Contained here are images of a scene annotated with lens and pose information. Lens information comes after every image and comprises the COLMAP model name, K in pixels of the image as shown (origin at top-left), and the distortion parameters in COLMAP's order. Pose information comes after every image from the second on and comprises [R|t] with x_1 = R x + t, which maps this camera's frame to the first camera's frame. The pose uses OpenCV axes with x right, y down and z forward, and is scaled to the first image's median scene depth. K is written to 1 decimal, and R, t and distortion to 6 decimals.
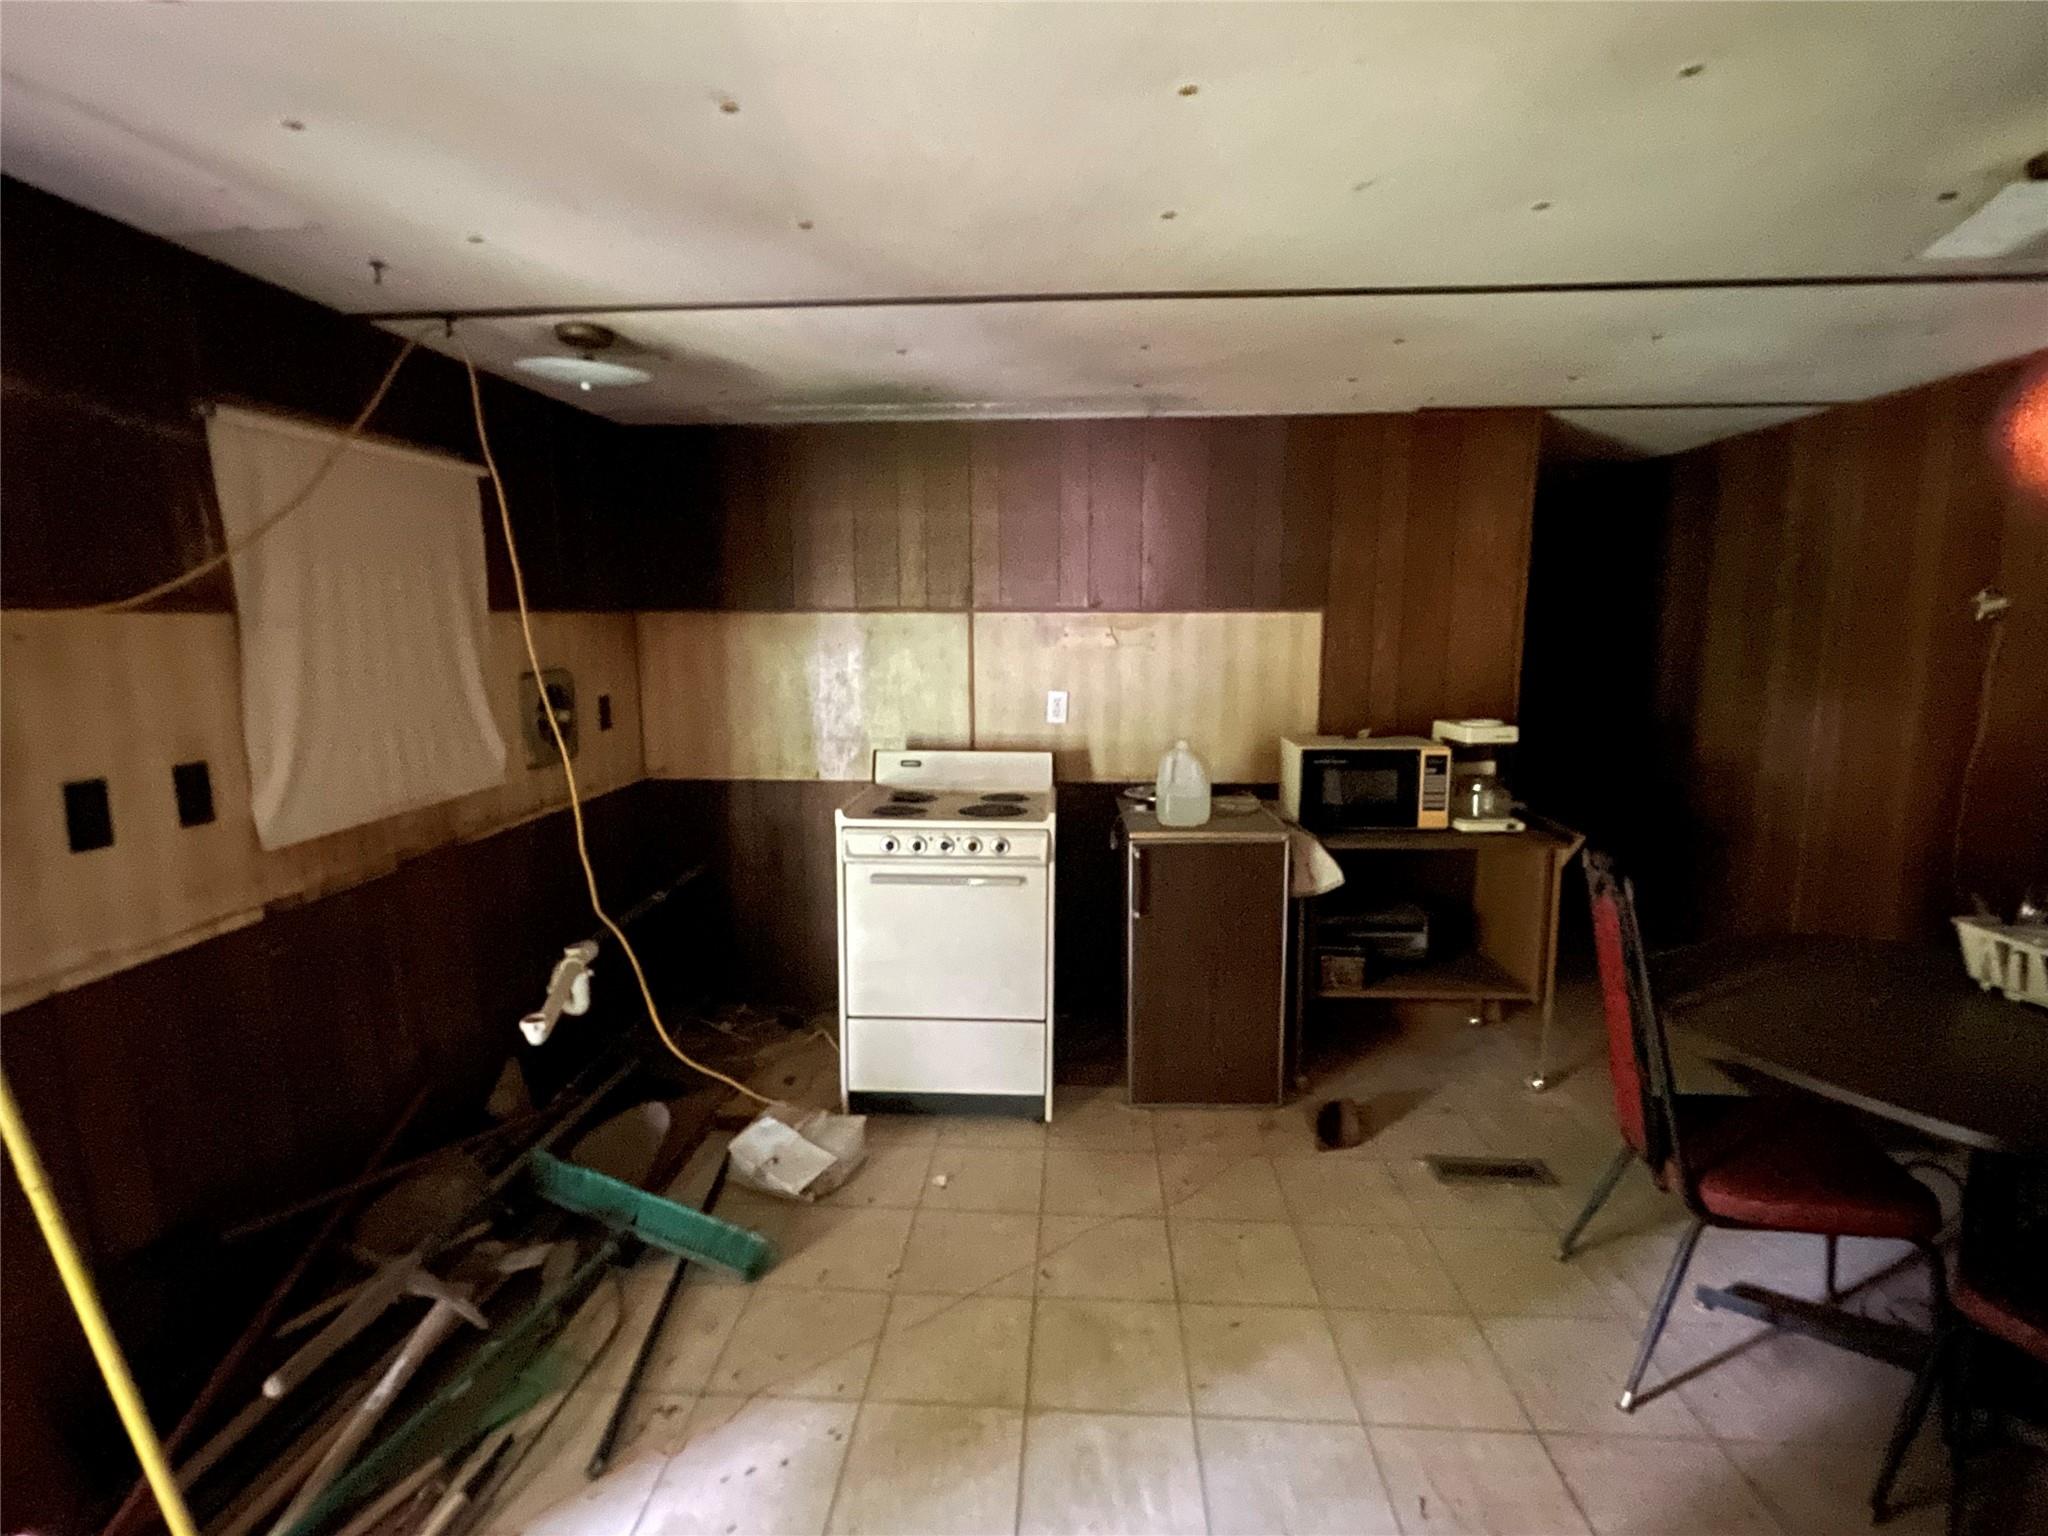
lens RADIAL K [[1005.8, 0, 1025.0], [0, 1005.8, 773.7], [0, 0, 1]] dist [0.000751, 0.000068]
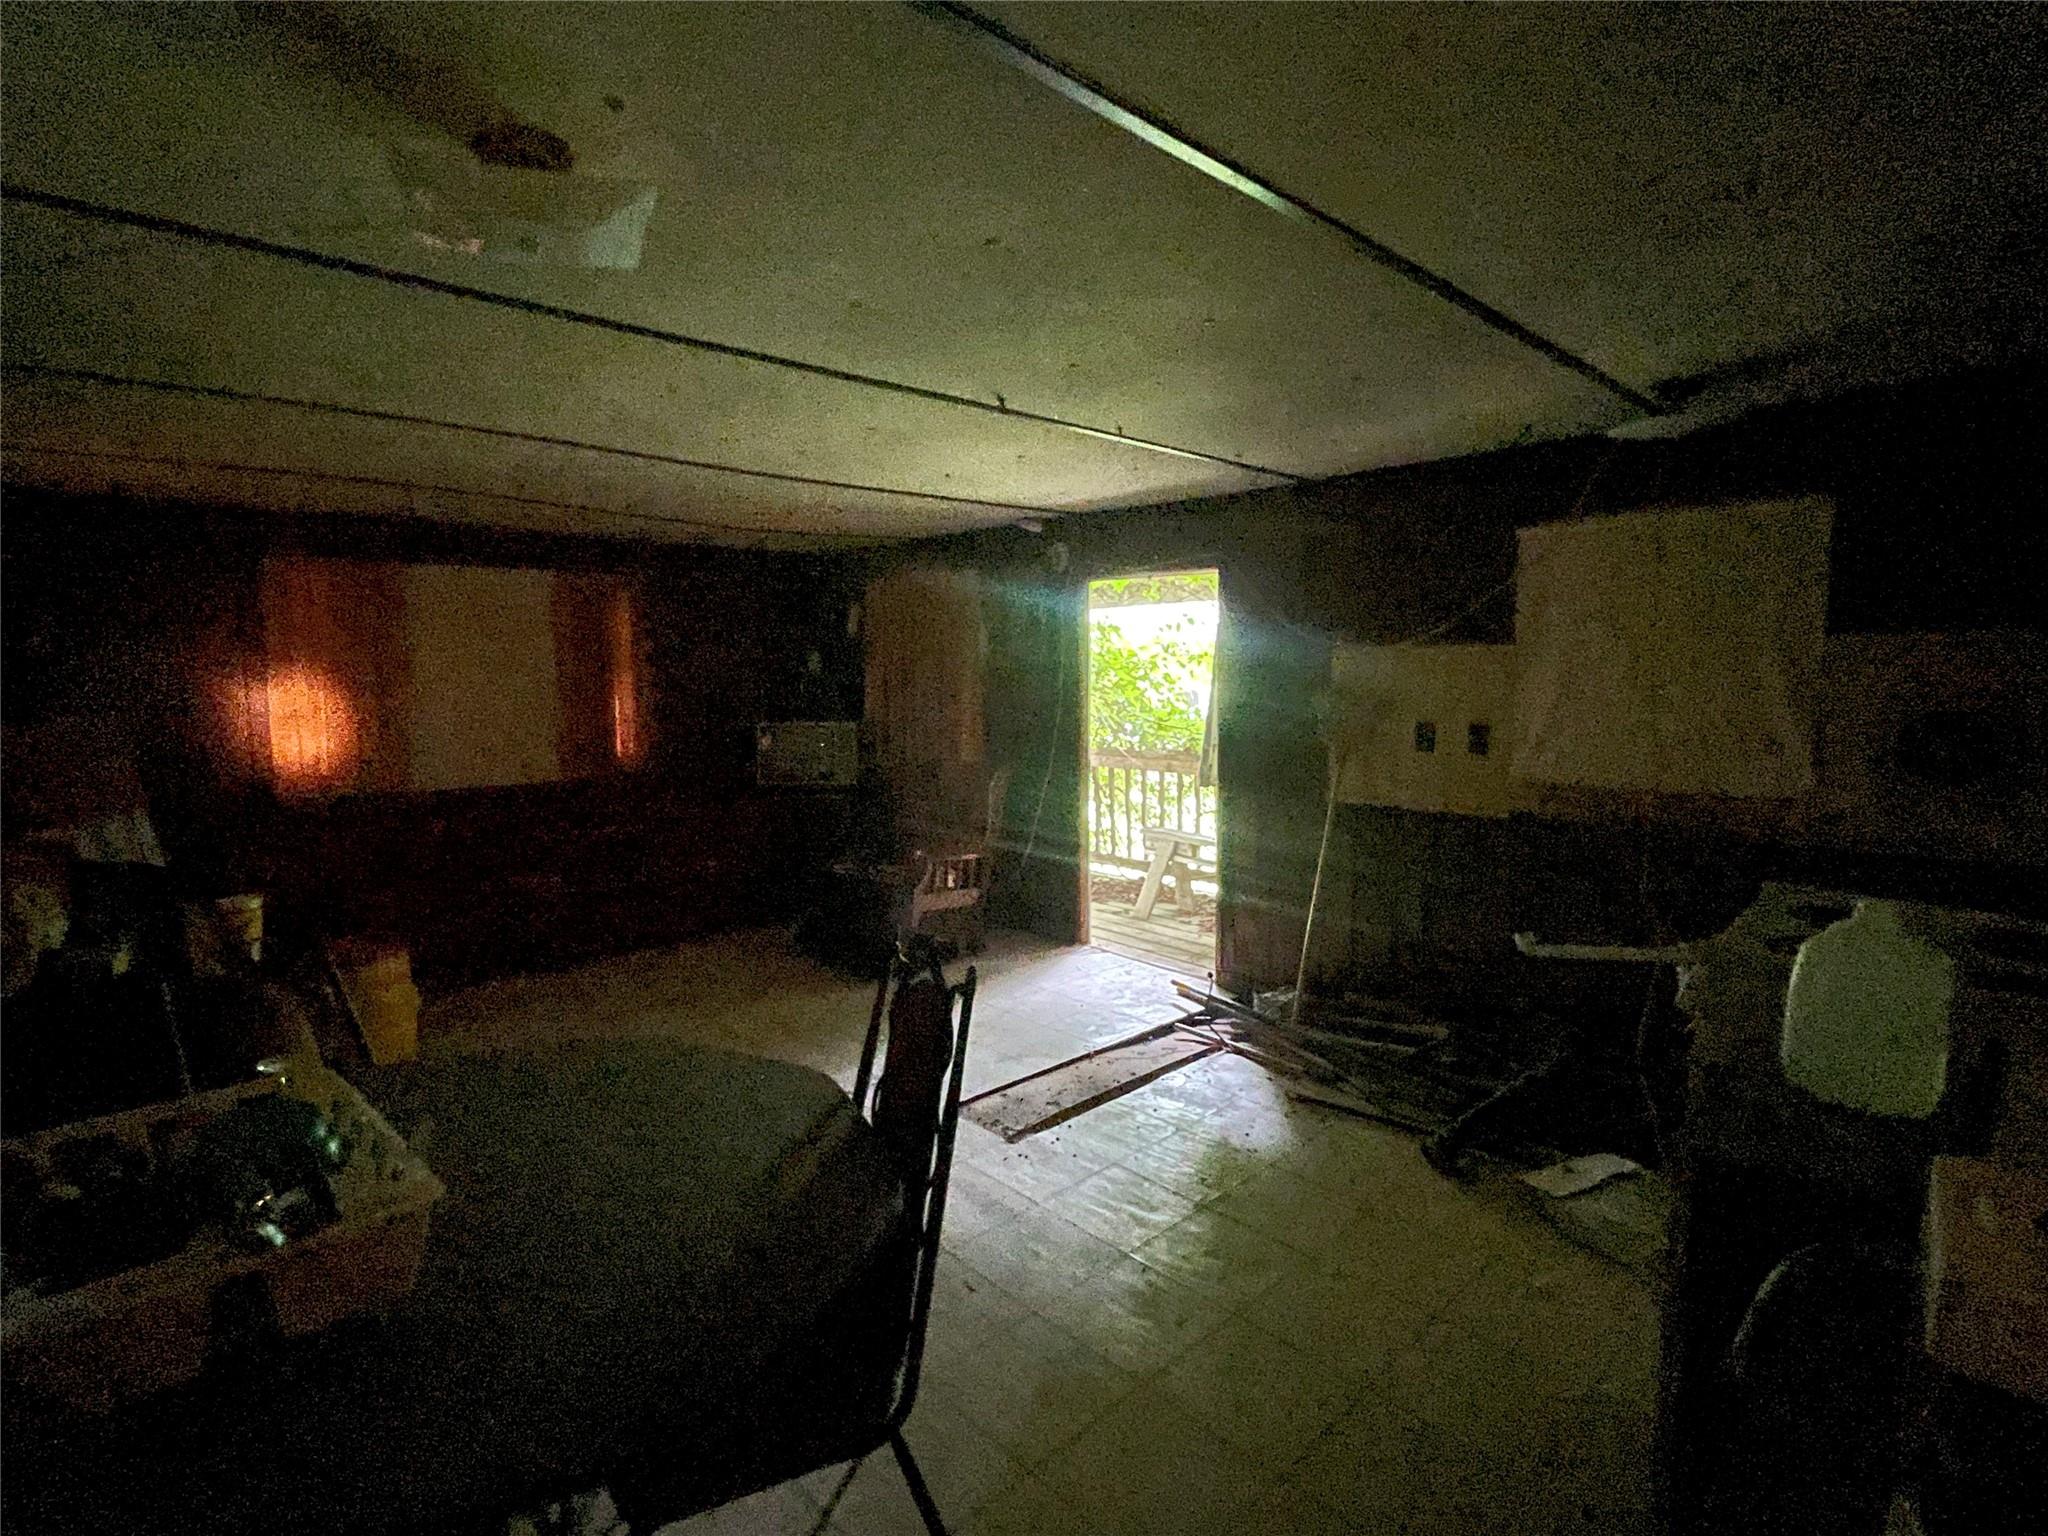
lens RADIAL K [[1005.8, 0, 1023.7], [0, 1005.8, 765.2], [0, 0, 1]] dist [0.000751, 0.000068]
pose [[-0.683044, 0.086336, -0.725256, 1.171806], [-0.099796, 0.972644, 0.209773, -0.247698], [0.723527, 0.215662, -0.655743, 1.643208]]
